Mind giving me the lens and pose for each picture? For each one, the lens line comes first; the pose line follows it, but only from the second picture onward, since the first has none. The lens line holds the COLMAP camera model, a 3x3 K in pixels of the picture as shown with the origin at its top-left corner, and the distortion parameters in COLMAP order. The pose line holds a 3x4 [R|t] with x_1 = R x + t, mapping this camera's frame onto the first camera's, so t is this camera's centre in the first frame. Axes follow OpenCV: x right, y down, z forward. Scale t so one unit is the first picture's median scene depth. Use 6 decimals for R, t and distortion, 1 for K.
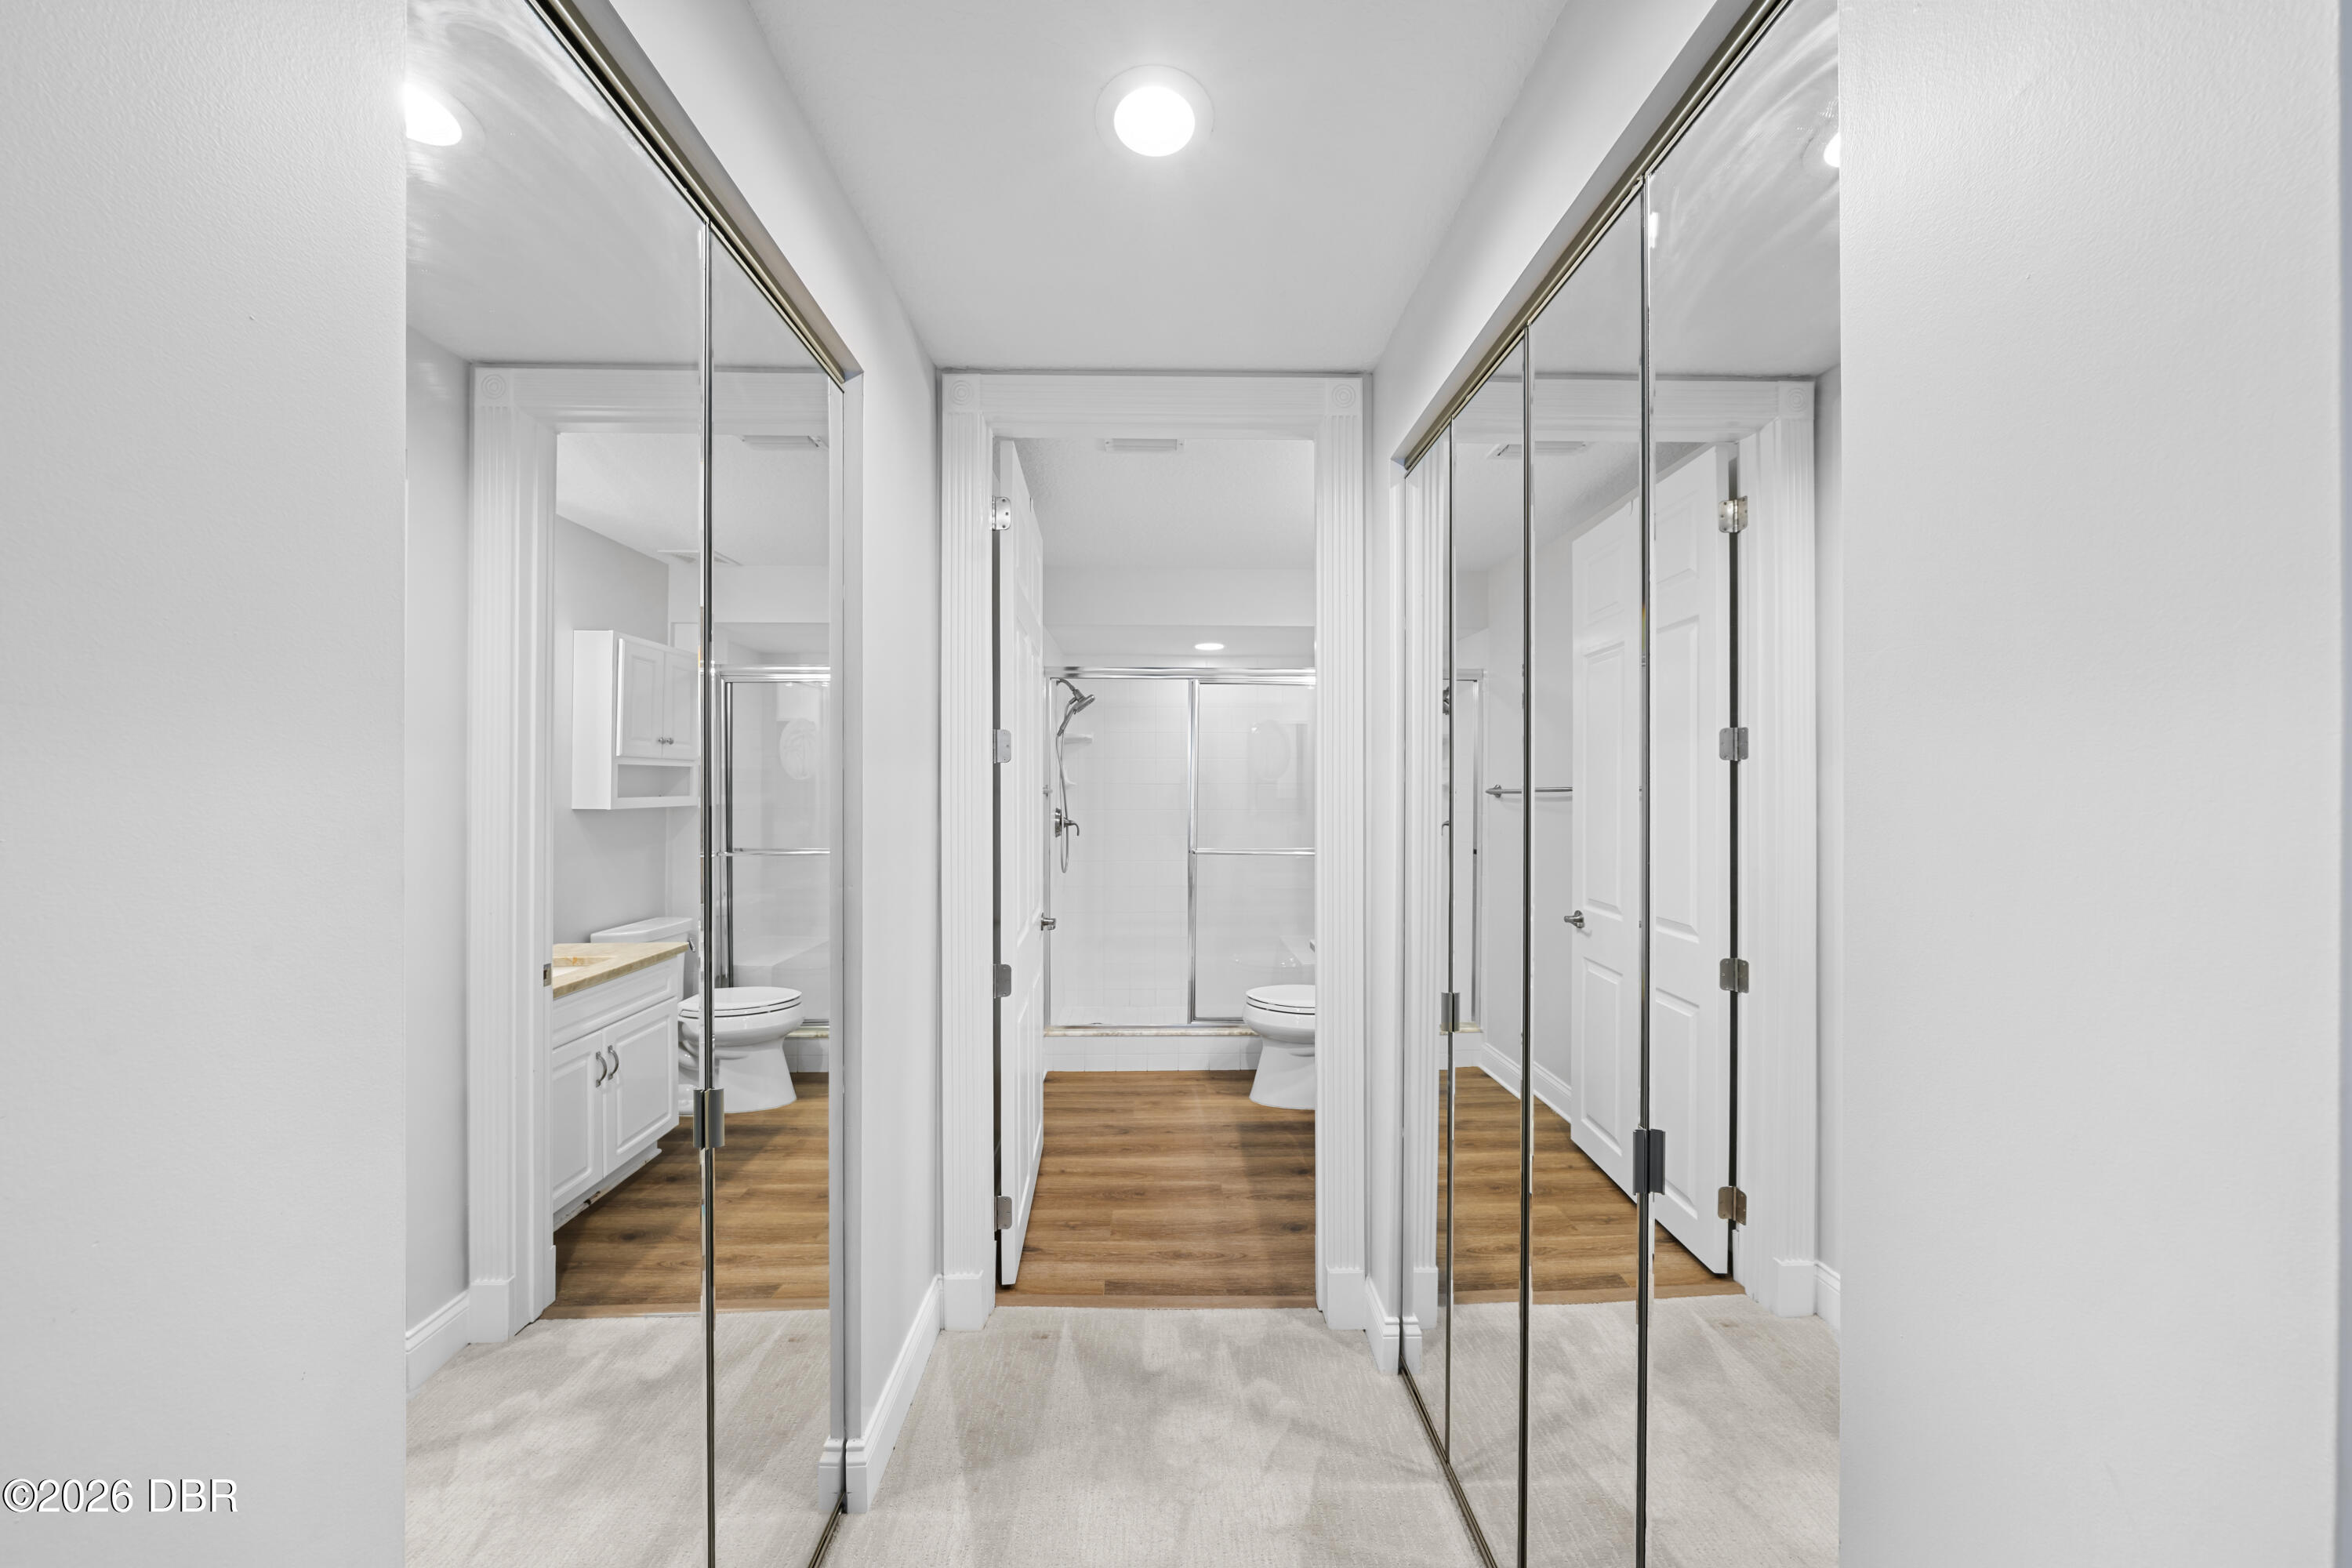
lens RADIAL K [[807.2, 0, 1178.6], [0, 807.2, 781.3], [0, 0, 1]] dist [0.000688, -0.000460]
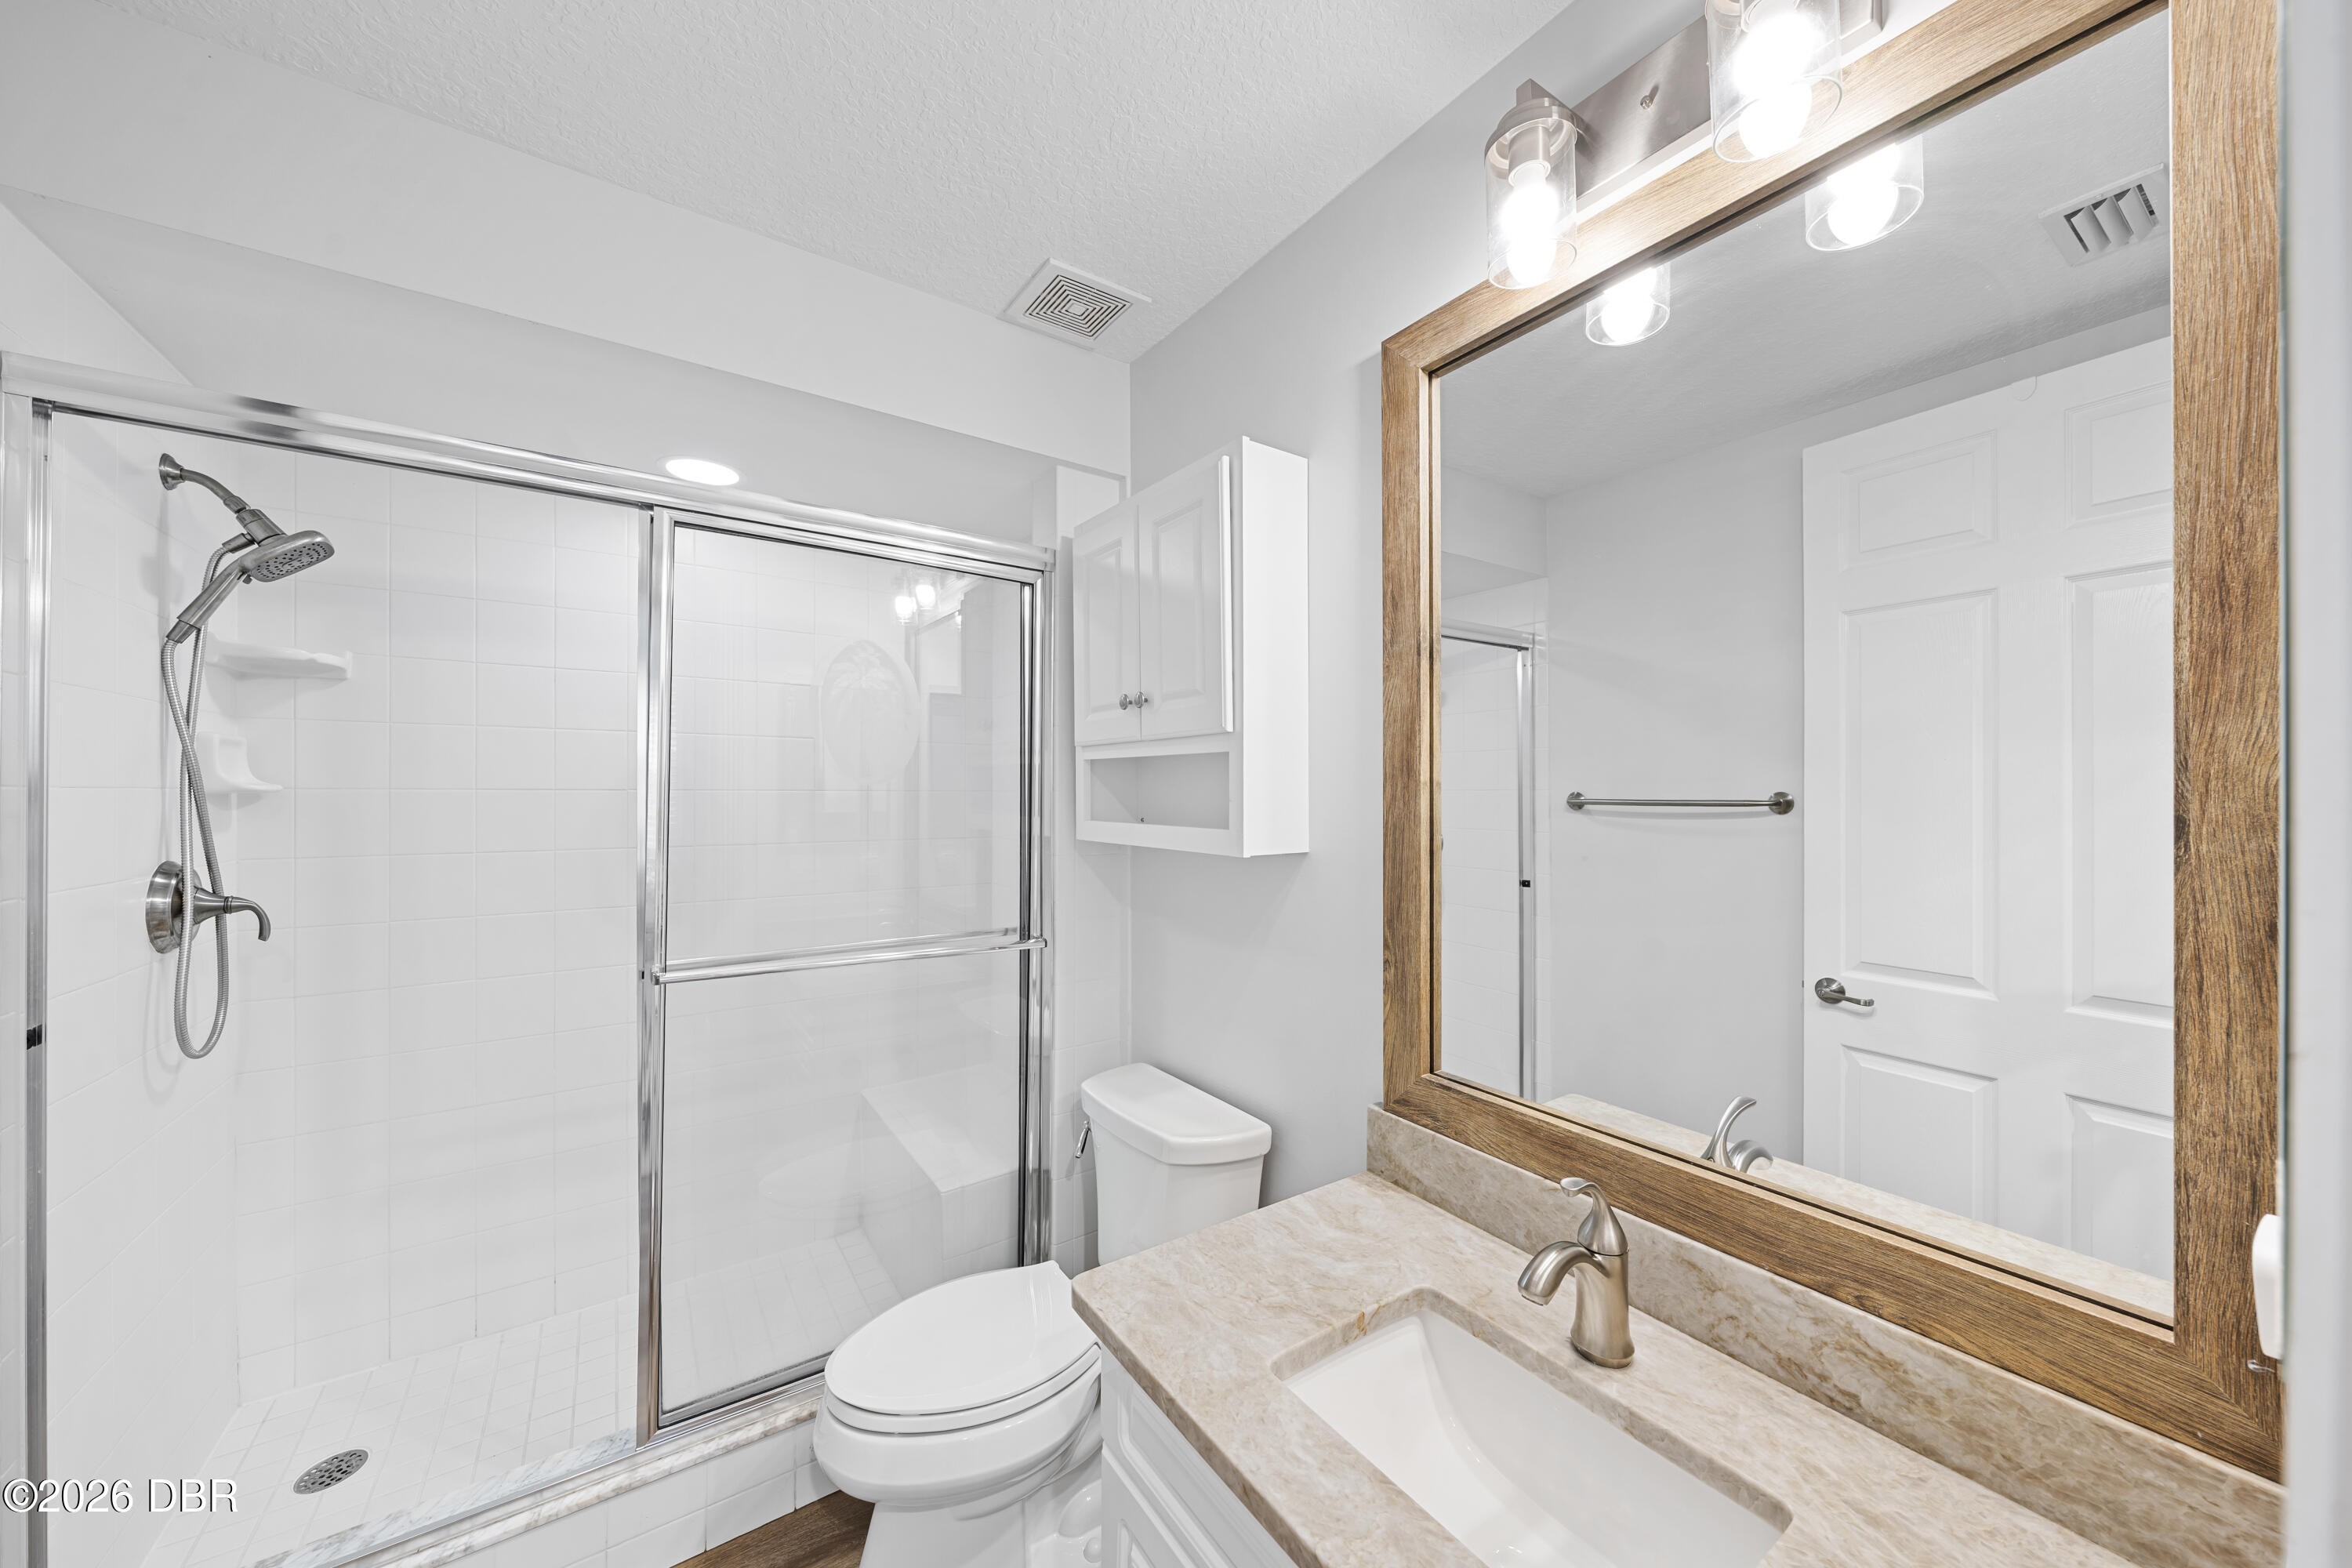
lens RADIAL K [[807.2, 0, 1161.1], [0, 807.2, 795.0], [0, 0, 1]] dist [0.000688, -0.000460]
pose [[0.843214, -0.001919, 0.537575, 0.013076], [0.001046, 0.999998, 0.001929, 0.005964], [-0.537577, -0.001064, 0.843214, 0.506992]]
